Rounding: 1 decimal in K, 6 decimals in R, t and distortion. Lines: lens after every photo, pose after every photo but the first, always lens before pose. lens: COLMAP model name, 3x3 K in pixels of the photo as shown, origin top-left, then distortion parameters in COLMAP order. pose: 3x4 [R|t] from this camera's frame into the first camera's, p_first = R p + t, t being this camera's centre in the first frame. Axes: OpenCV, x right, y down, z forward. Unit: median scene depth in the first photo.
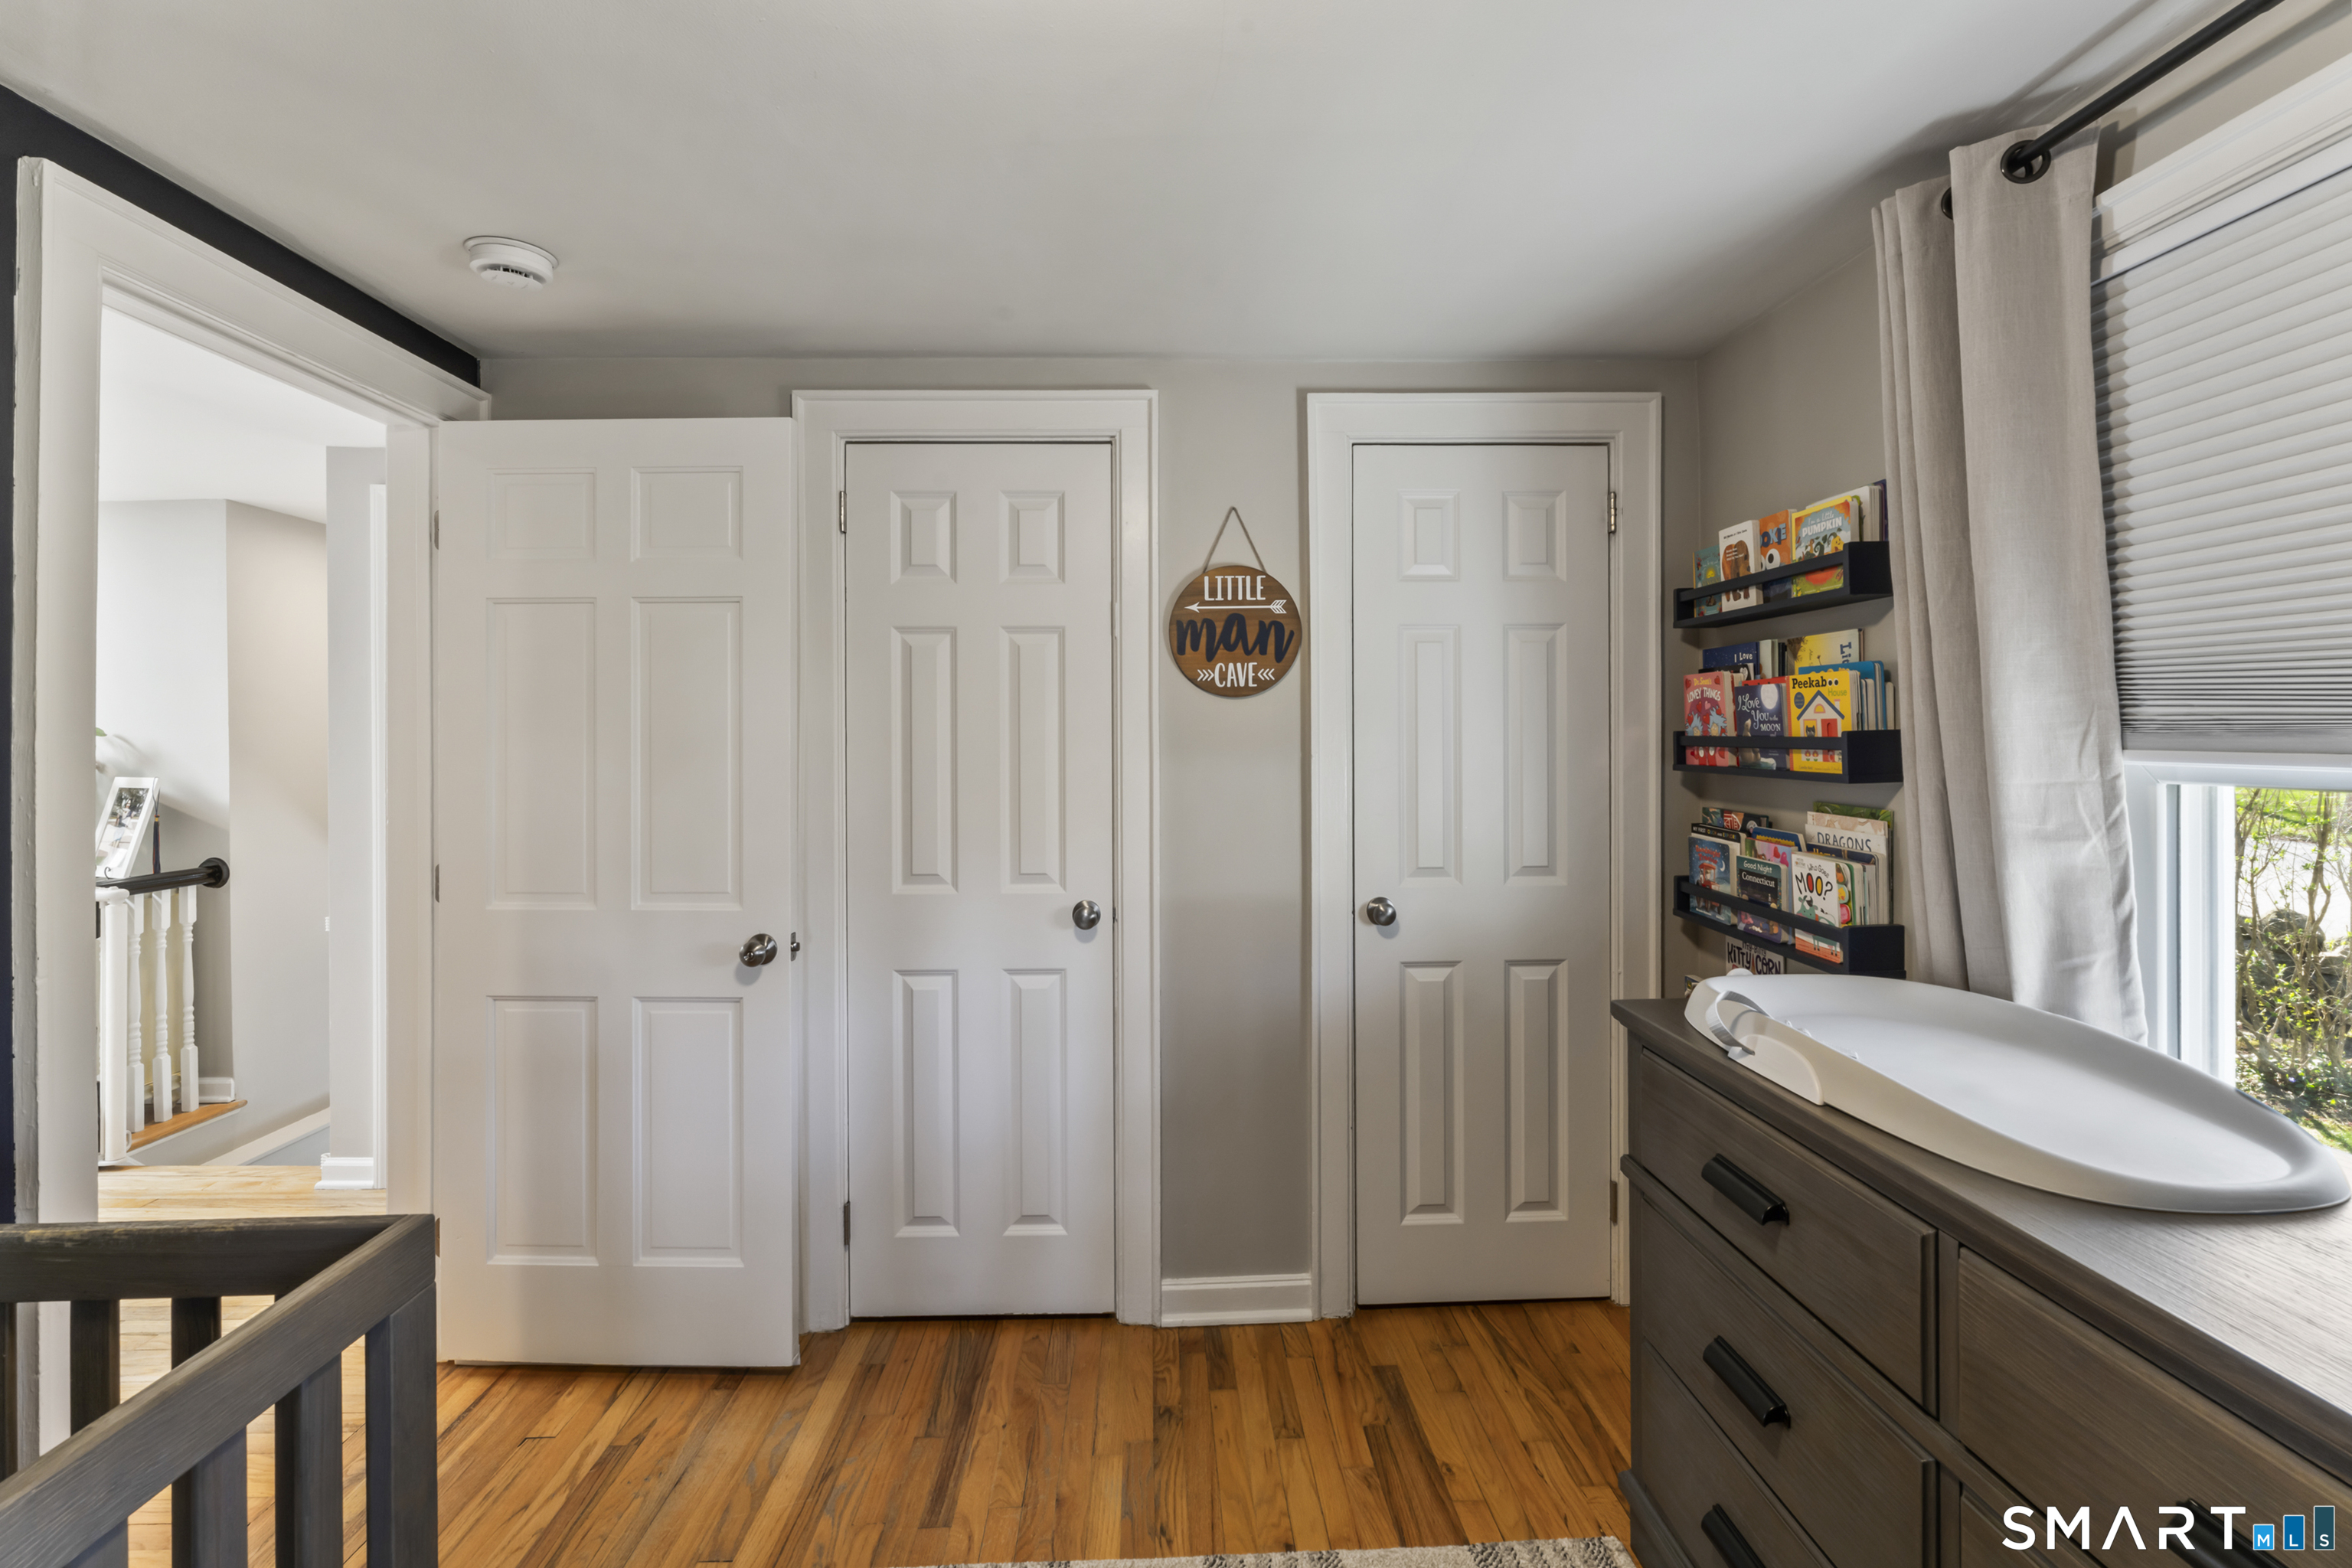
lens RADIAL K [[1004.3, 0, 1130.8], [0, 1004.3, 728.4], [0, 0, 1]] dist [0.001499, 0.000028]
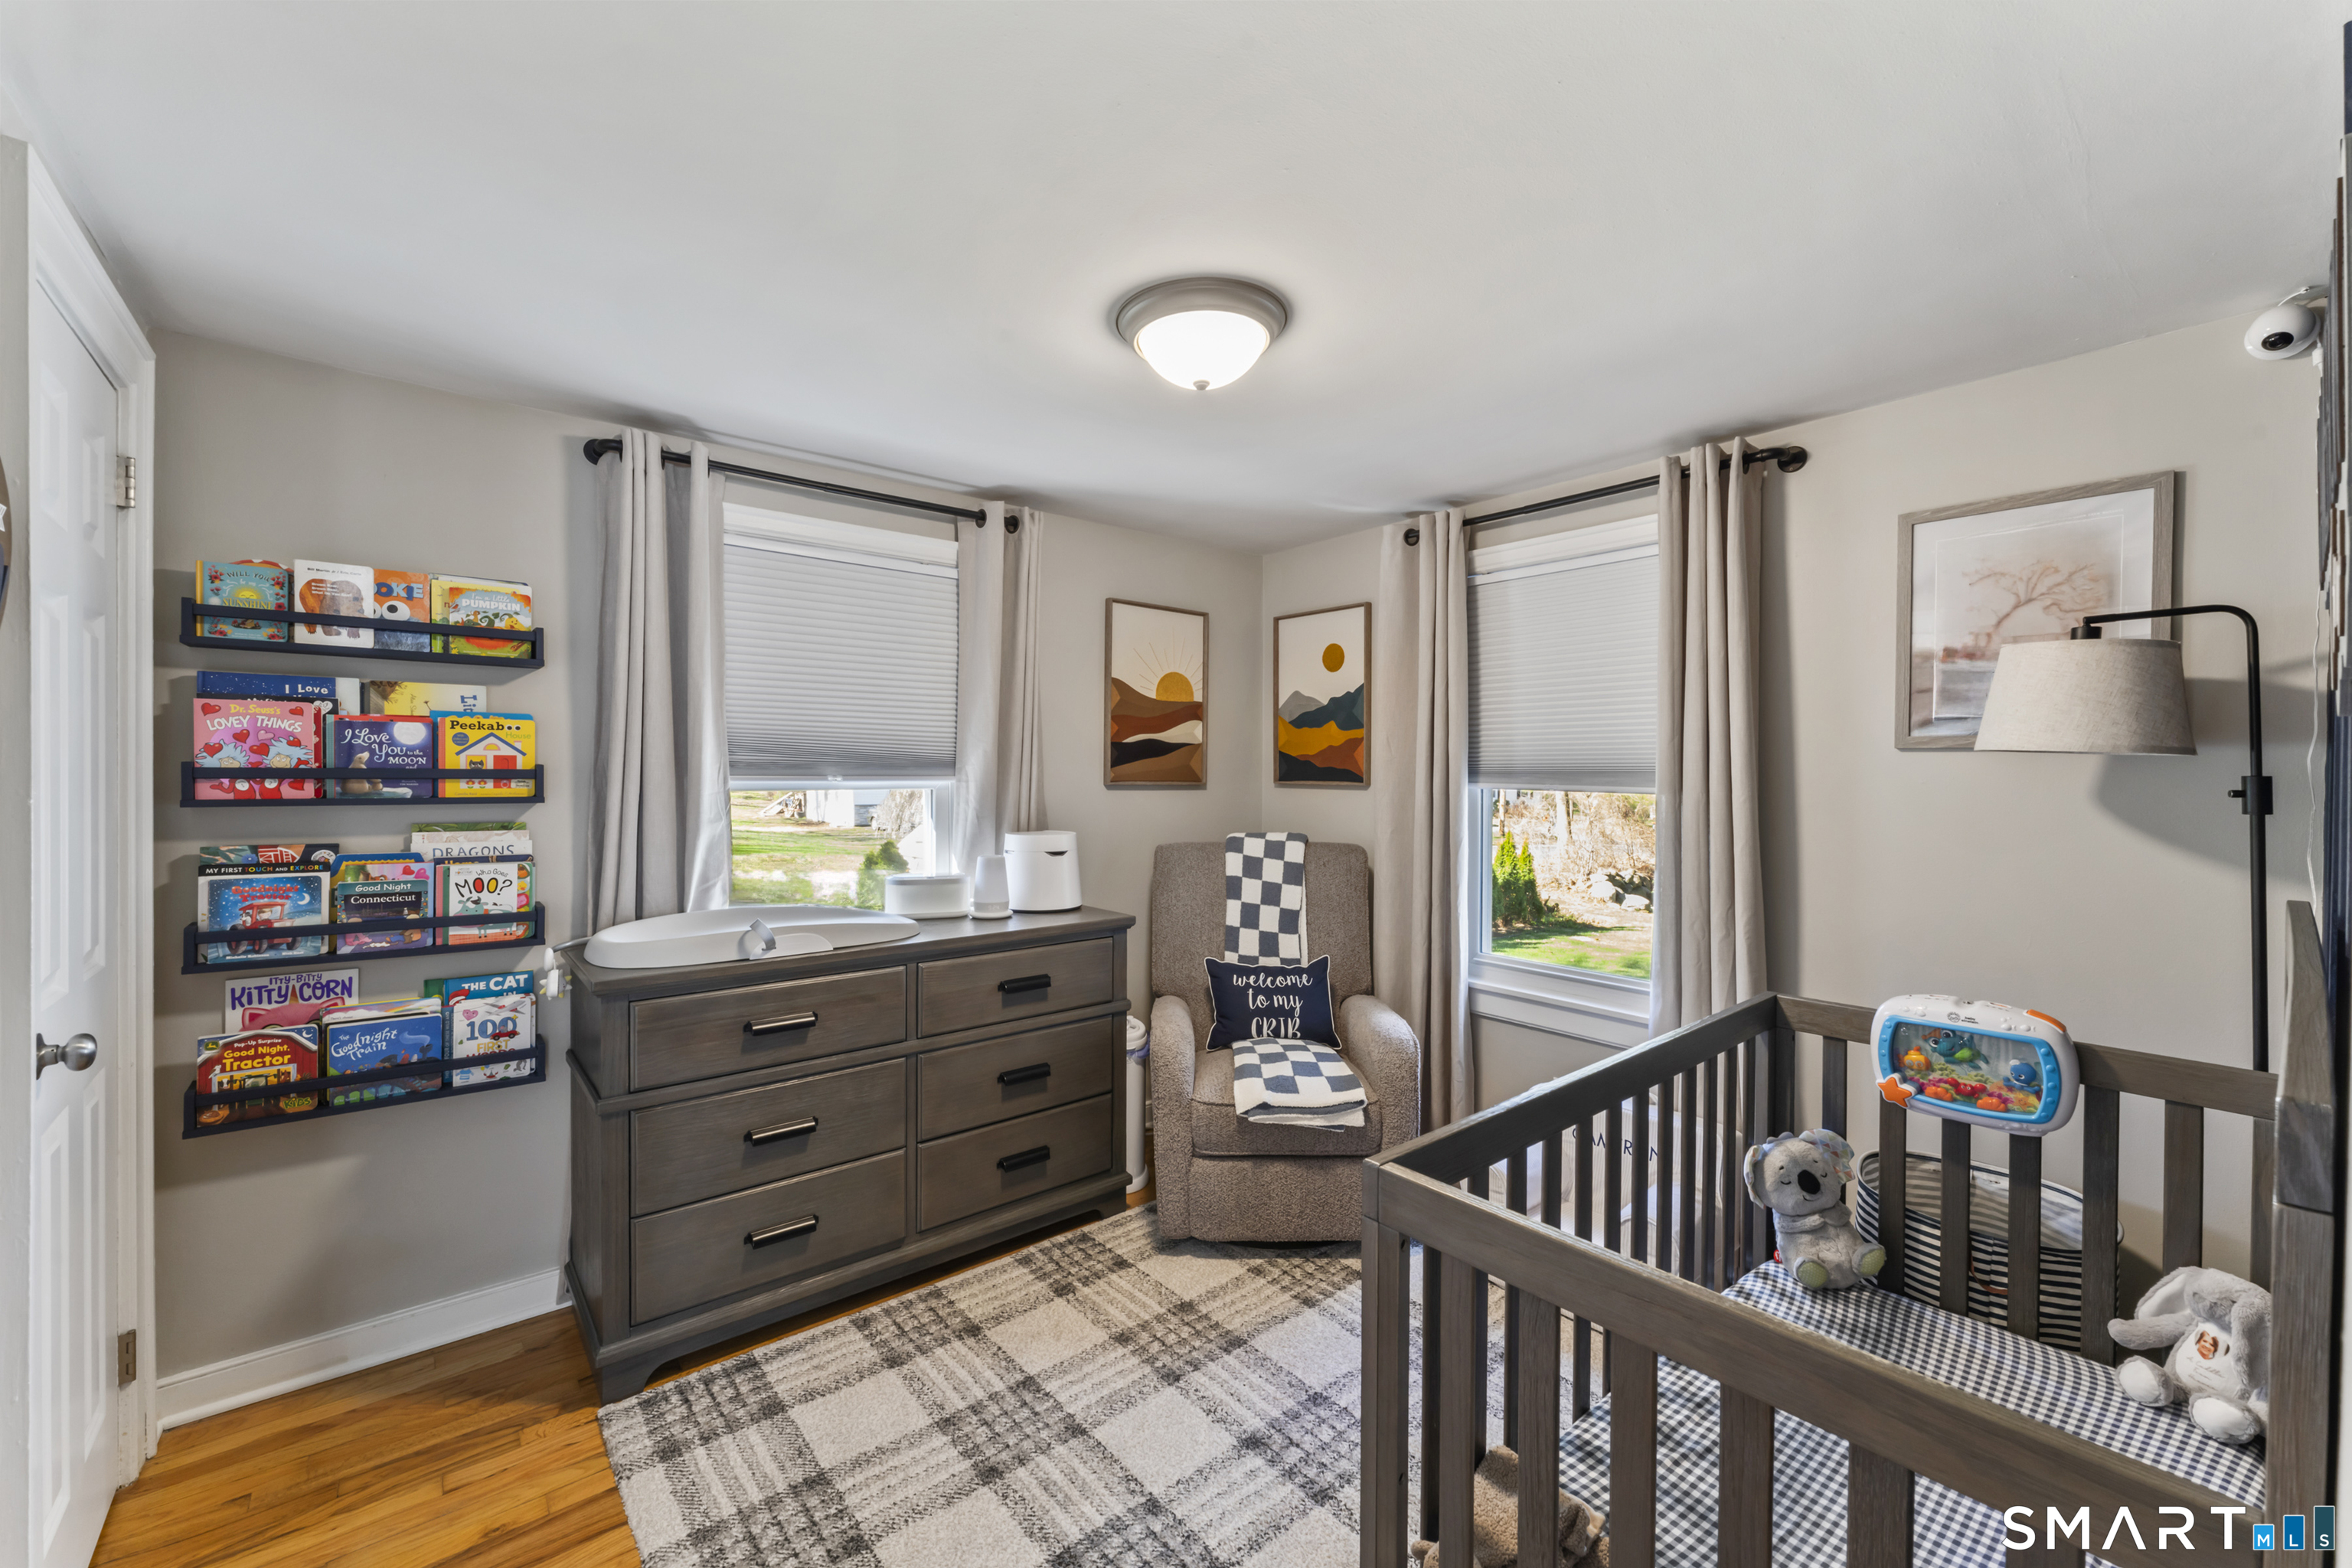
lens RADIAL K [[956.2, 0, 1181.7], [0, 956.2, 777.8], [0, 0, 1]] dist [-0.014127, -0.000272]
pose [[-0.645474, -0.002882, 0.763776, -0.736600], [-0.005149, 0.999987, -0.000578, 0.014555], [-0.763765, -0.004306, -0.645481, 1.013633]]
